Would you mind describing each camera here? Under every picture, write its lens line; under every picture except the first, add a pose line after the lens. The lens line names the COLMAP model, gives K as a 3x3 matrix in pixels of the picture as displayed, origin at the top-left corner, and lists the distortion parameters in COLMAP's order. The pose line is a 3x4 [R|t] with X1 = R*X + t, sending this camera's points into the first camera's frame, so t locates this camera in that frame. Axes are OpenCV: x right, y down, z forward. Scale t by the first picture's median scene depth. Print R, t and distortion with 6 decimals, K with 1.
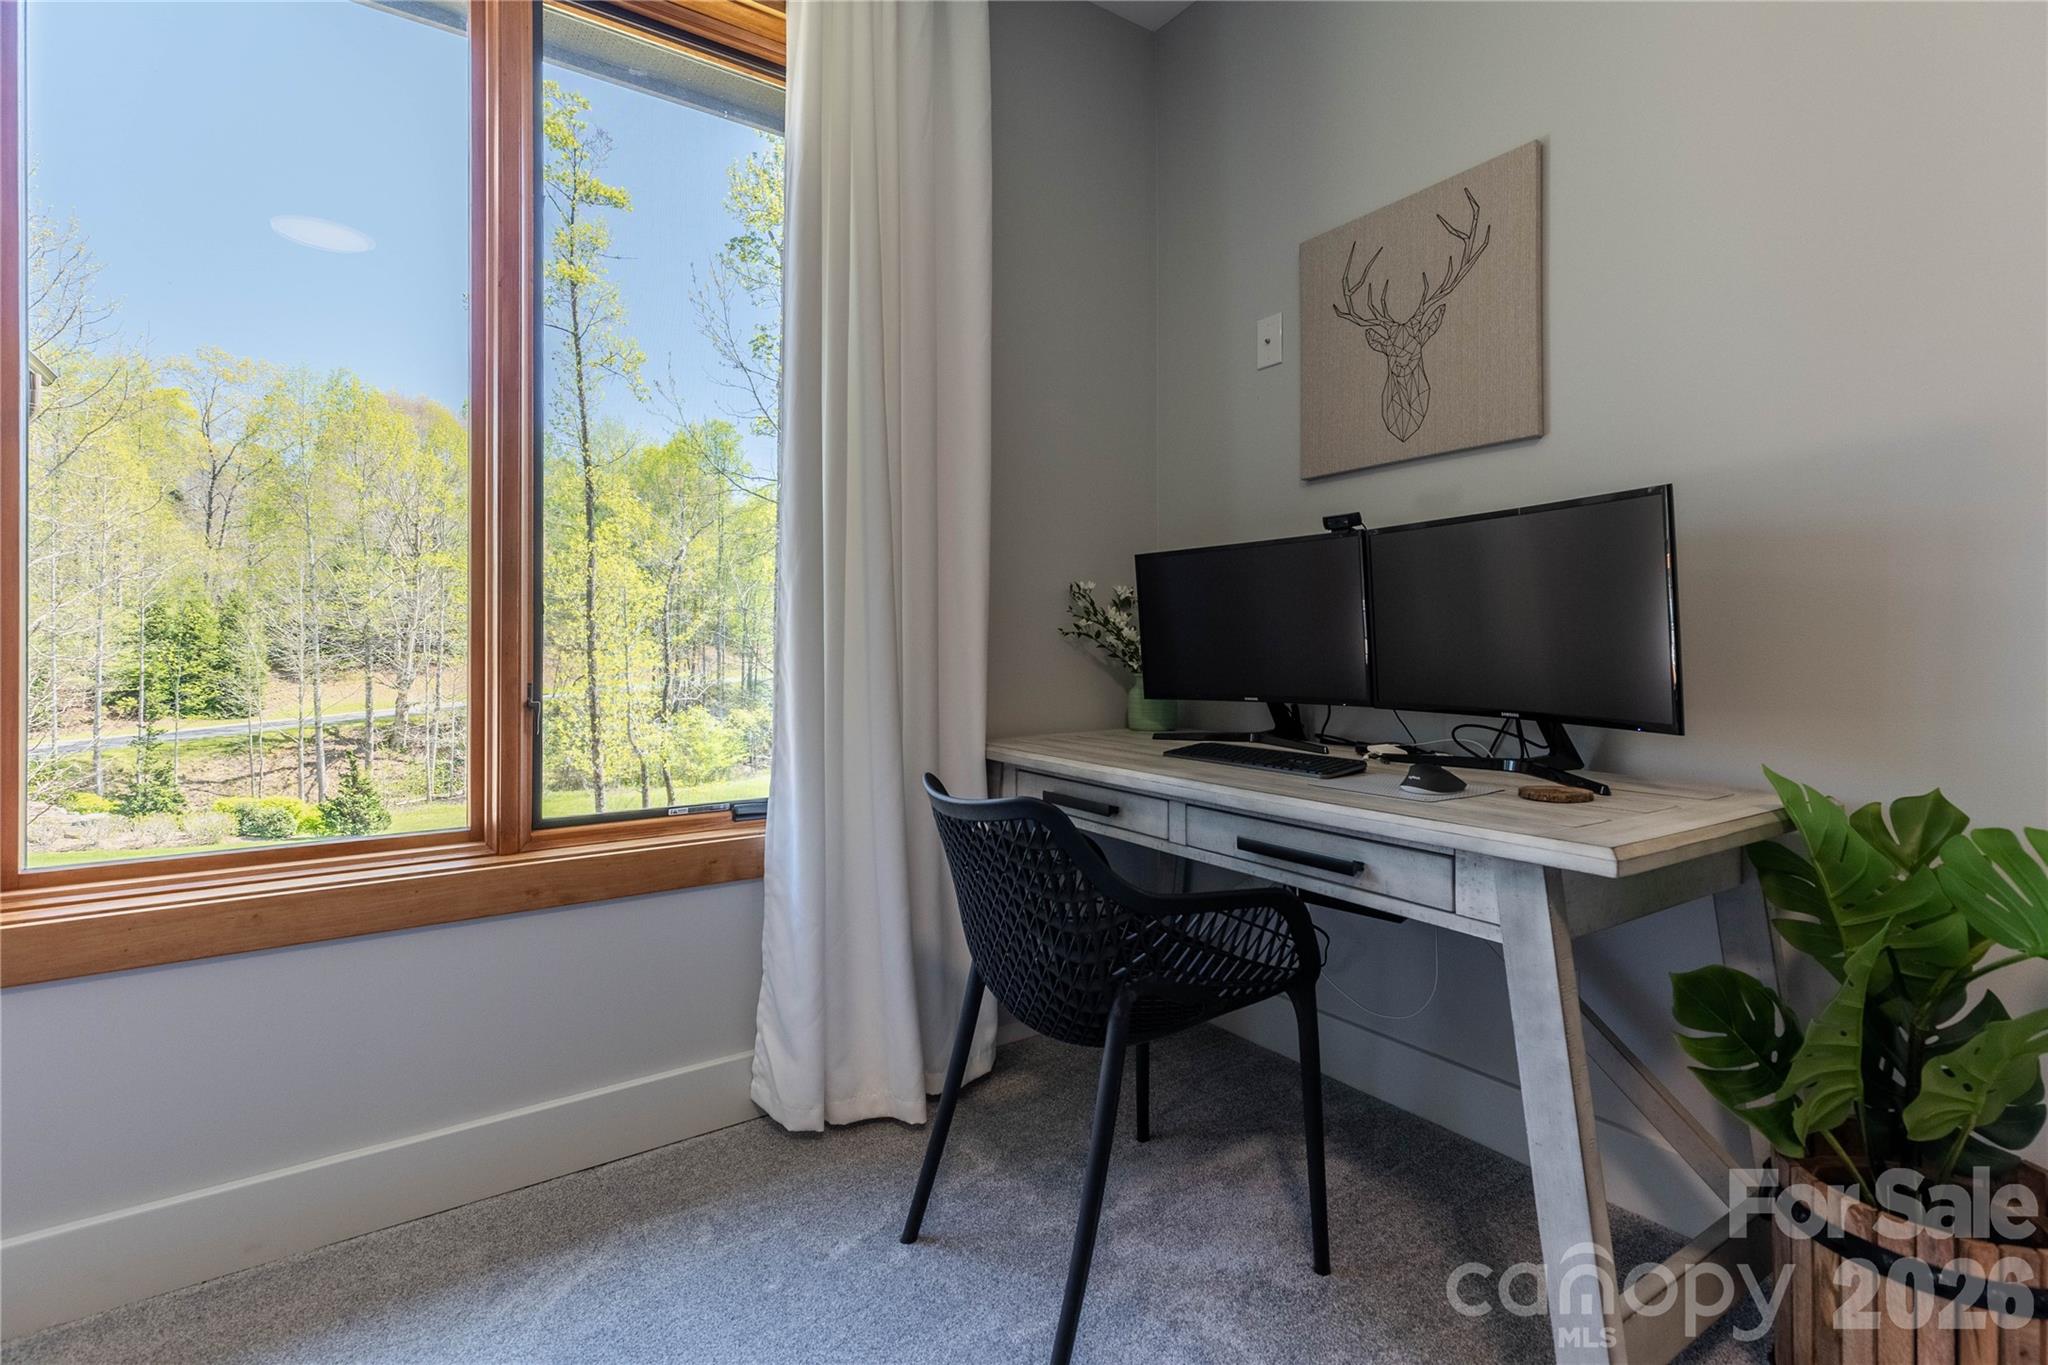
lens RADIAL K [[948.5, 0, 1025.4], [0, 948.5, 649.0], [0, 0, 1]] dist [0.001672, 0.000126]
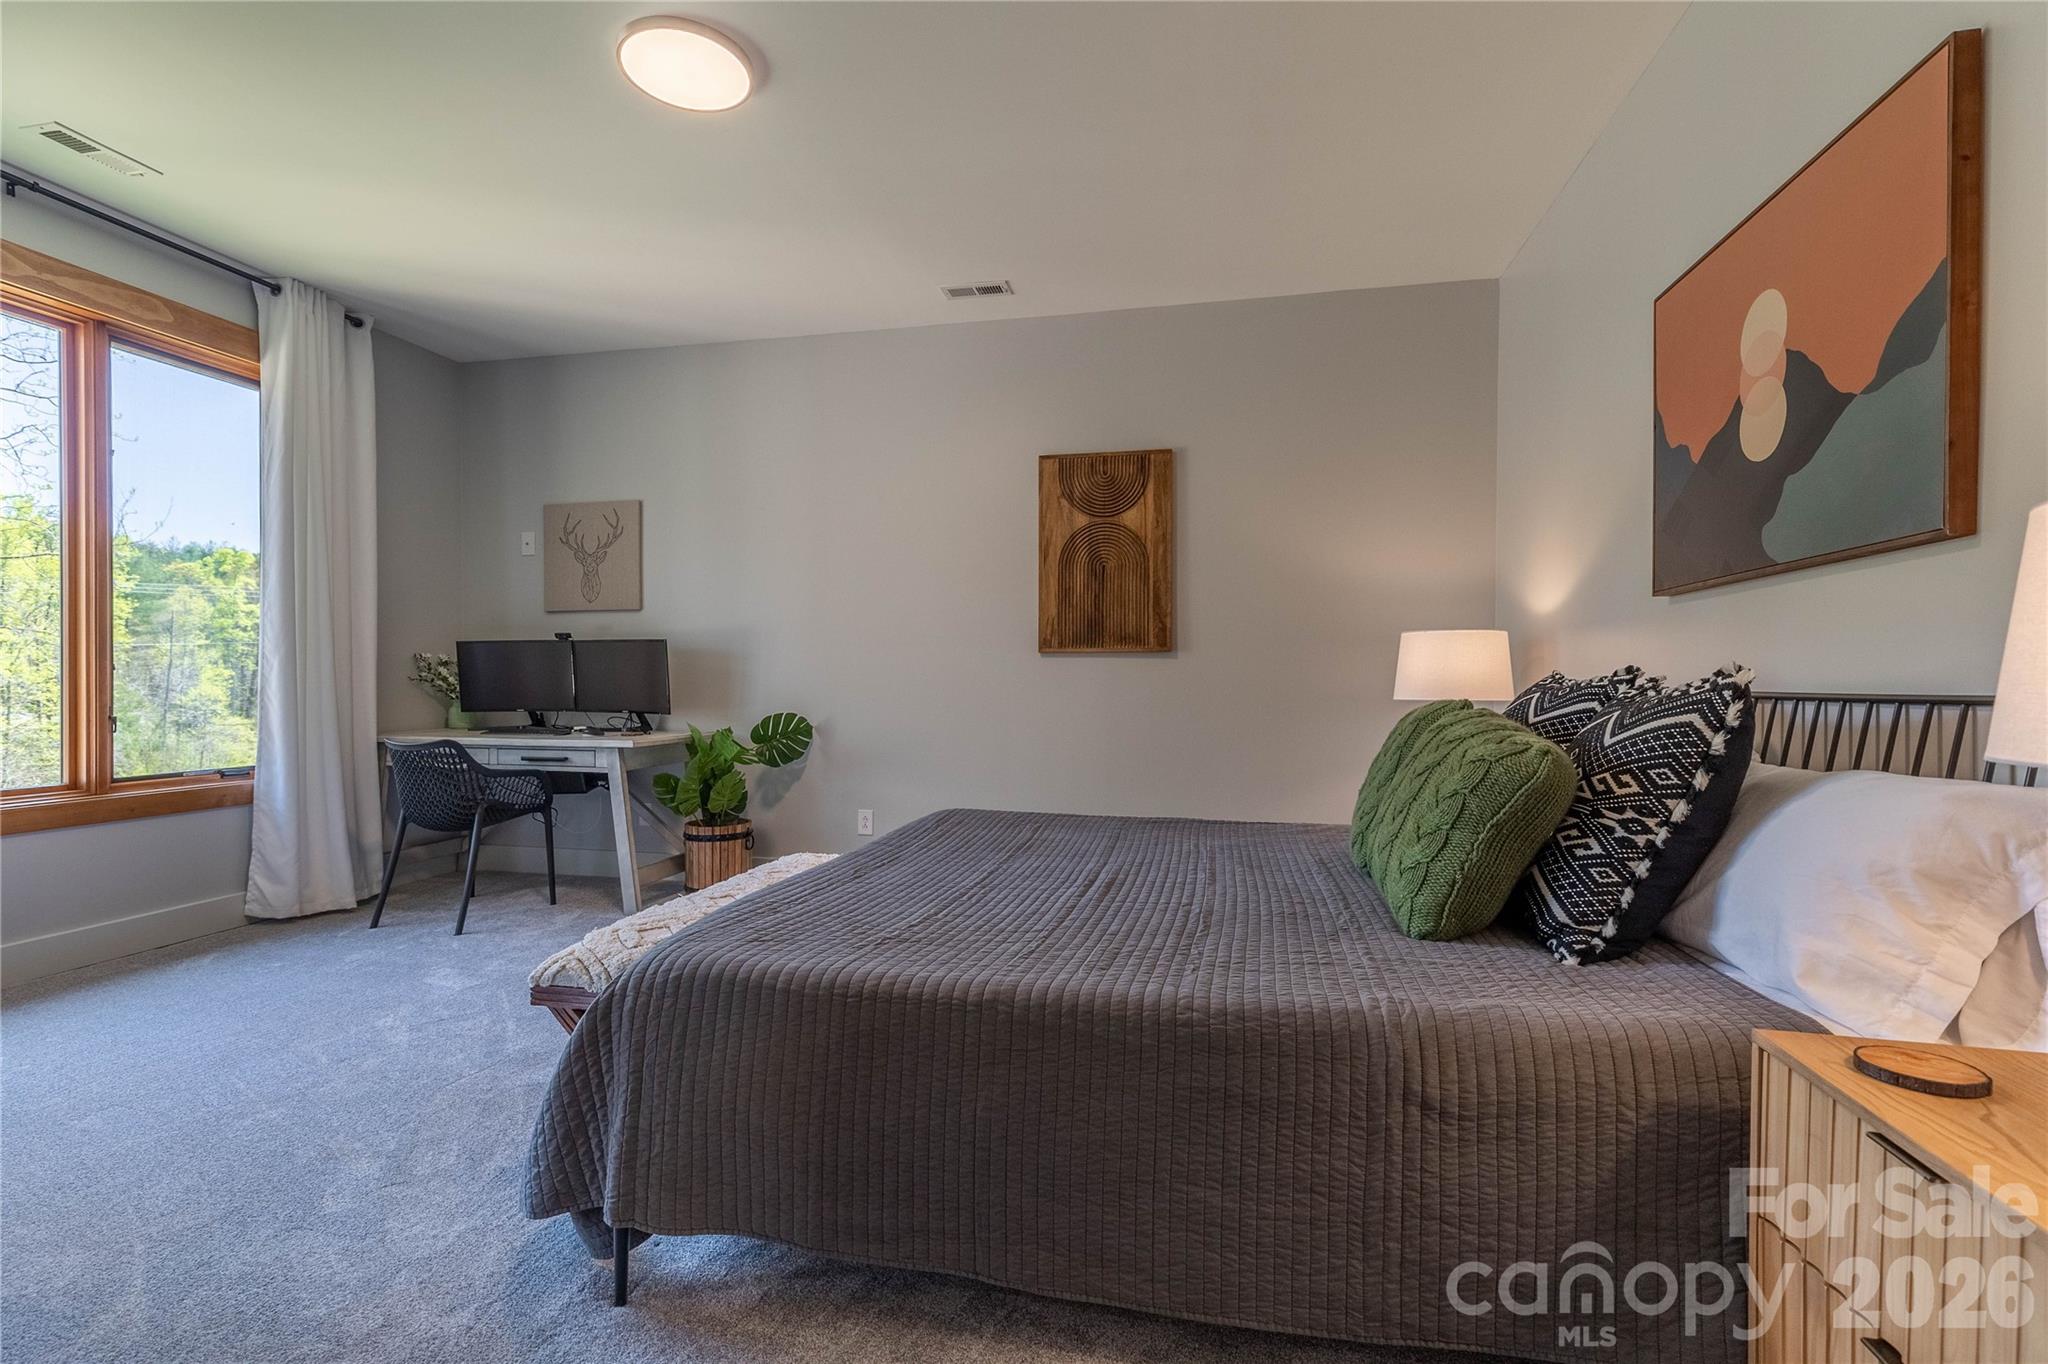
lens RADIAL K [[915.6, 0, 1024.0], [0, 915.6, 682.0], [0, 0, 1]] dist [-0.000869, -0.000055]
pose [[0.713791, 0.002677, 0.700354, -0.480671], [-0.001214, 0.999996, -0.002585, -0.010347], [-0.700358, 0.000995, 0.713791, -1.550442]]
